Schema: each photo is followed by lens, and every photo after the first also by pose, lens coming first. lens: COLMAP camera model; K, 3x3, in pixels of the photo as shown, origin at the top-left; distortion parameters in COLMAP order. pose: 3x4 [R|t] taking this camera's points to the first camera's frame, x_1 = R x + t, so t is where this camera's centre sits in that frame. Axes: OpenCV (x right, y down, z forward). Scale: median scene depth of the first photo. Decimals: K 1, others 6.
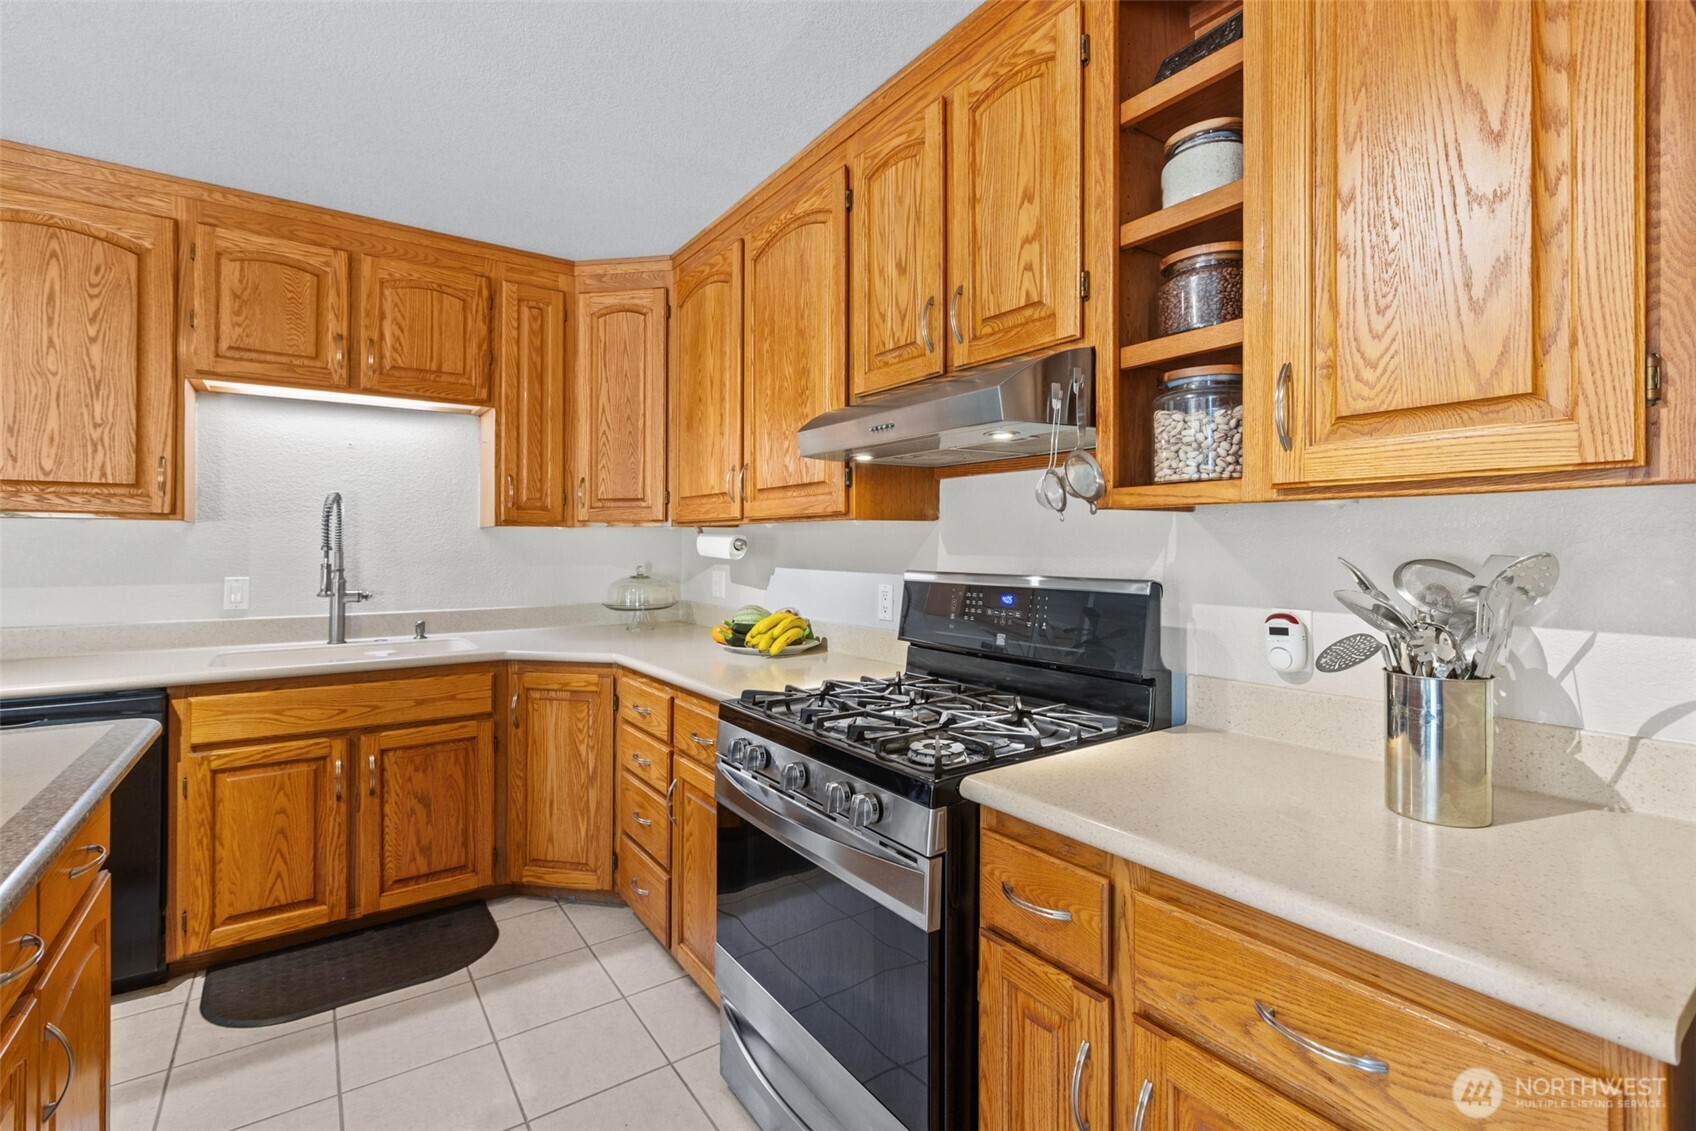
lens RADIAL K [[764.2, 0, 848.2], [0, 764.2, 545.3], [0, 0, 1]] dist [0.002069, -0.002916]
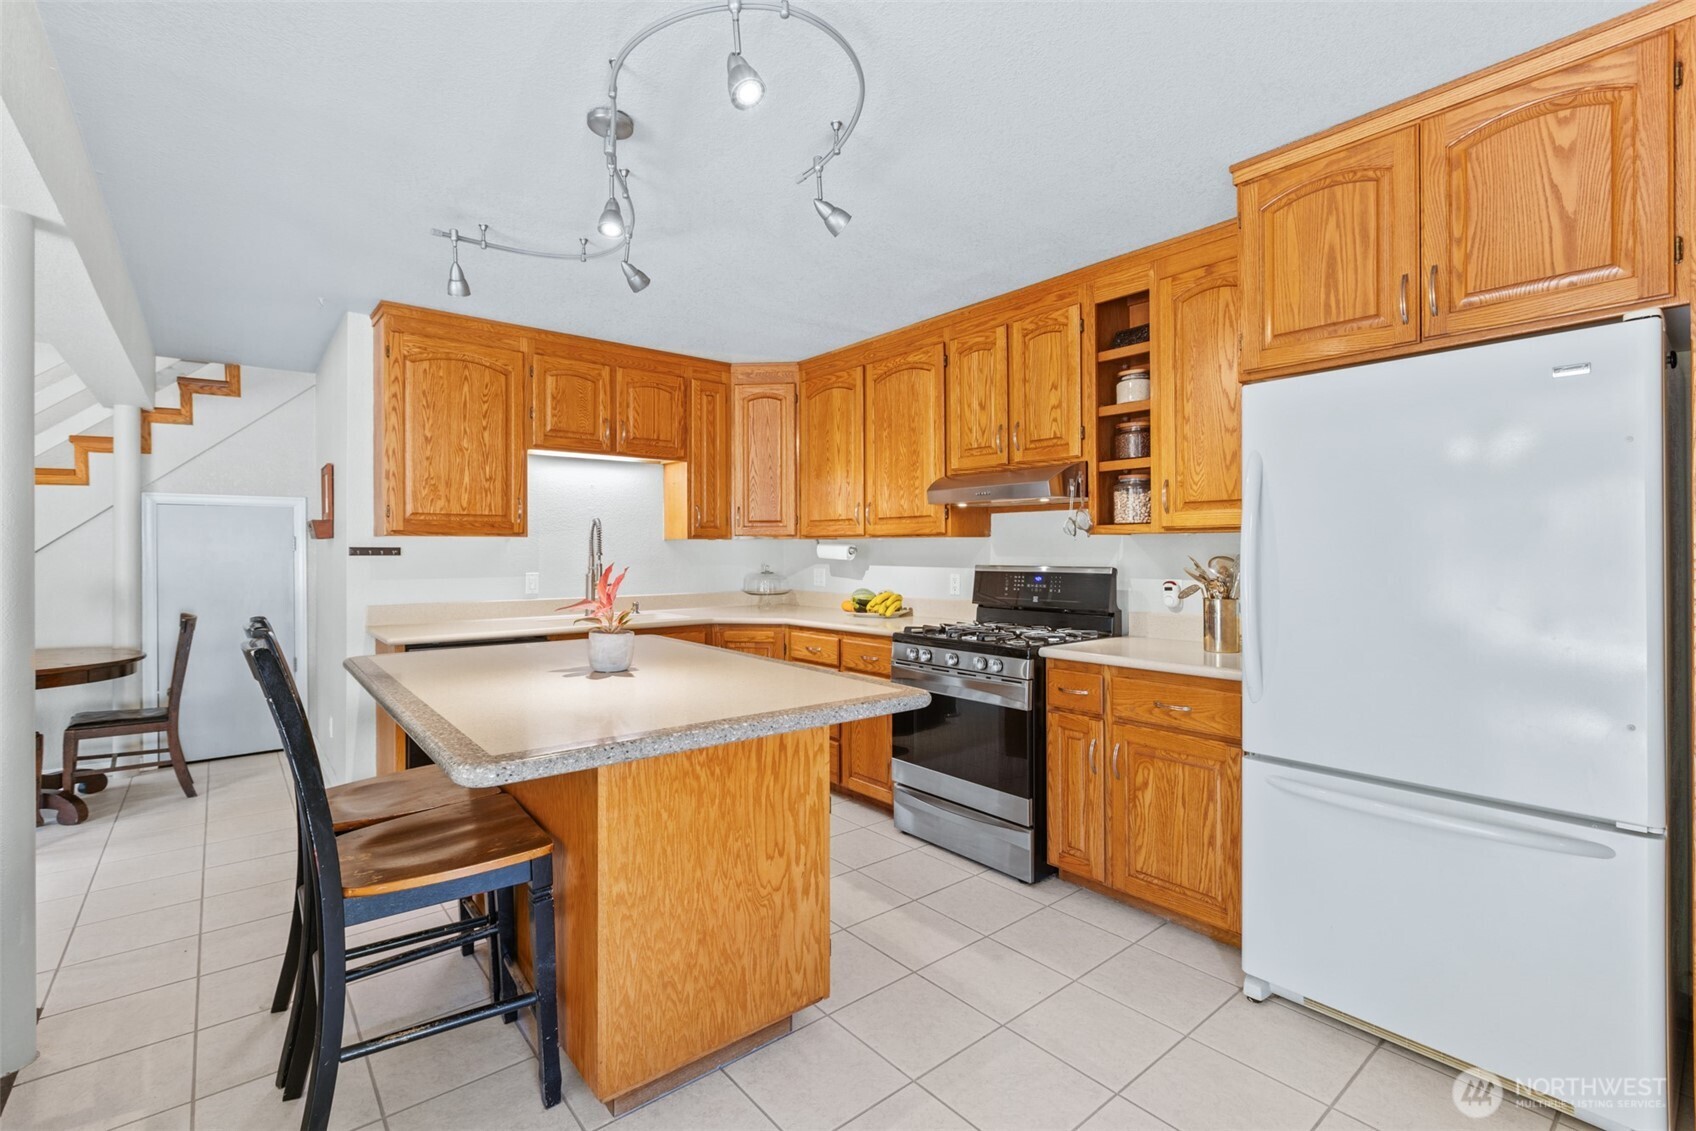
lens RADIAL K [[764.2, 0, 850.6], [0, 764.2, 540.8], [0, 0, 1]] dist [0.002069, -0.002916]
pose [[0.996967, -0.002562, 0.077782, -0.319023], [0.003480, 0.999926, -0.011668, -0.003520], [-0.077747, 0.011904, 0.996902, -0.687347]]
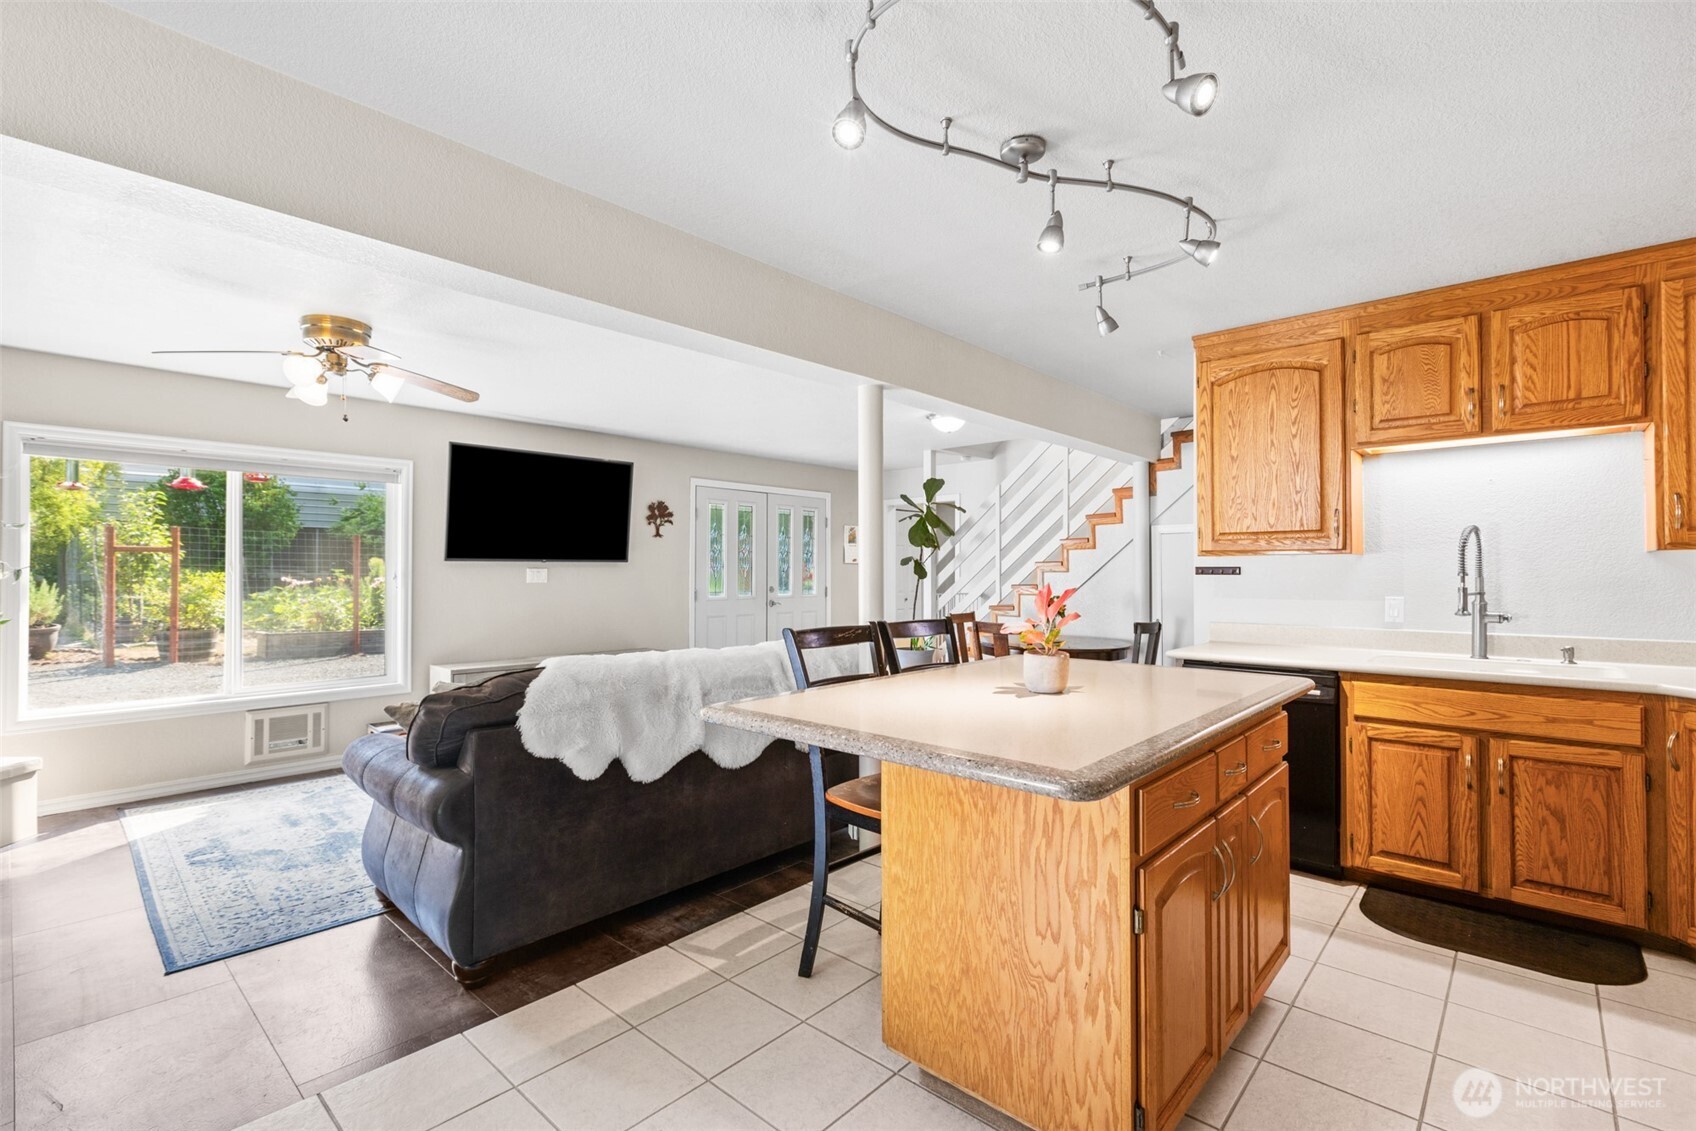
lens RADIAL K [[764.2, 0, 834.8], [0, 764.2, 556.4], [0, 0, 1]] dist [0.002069, -0.002916]
pose [[0.208399, -0.021730, -0.977803, 0.286312], [0.003359, 0.999763, -0.021502, -0.001548], [0.978038, 0.001197, 0.208422, -0.199025]]
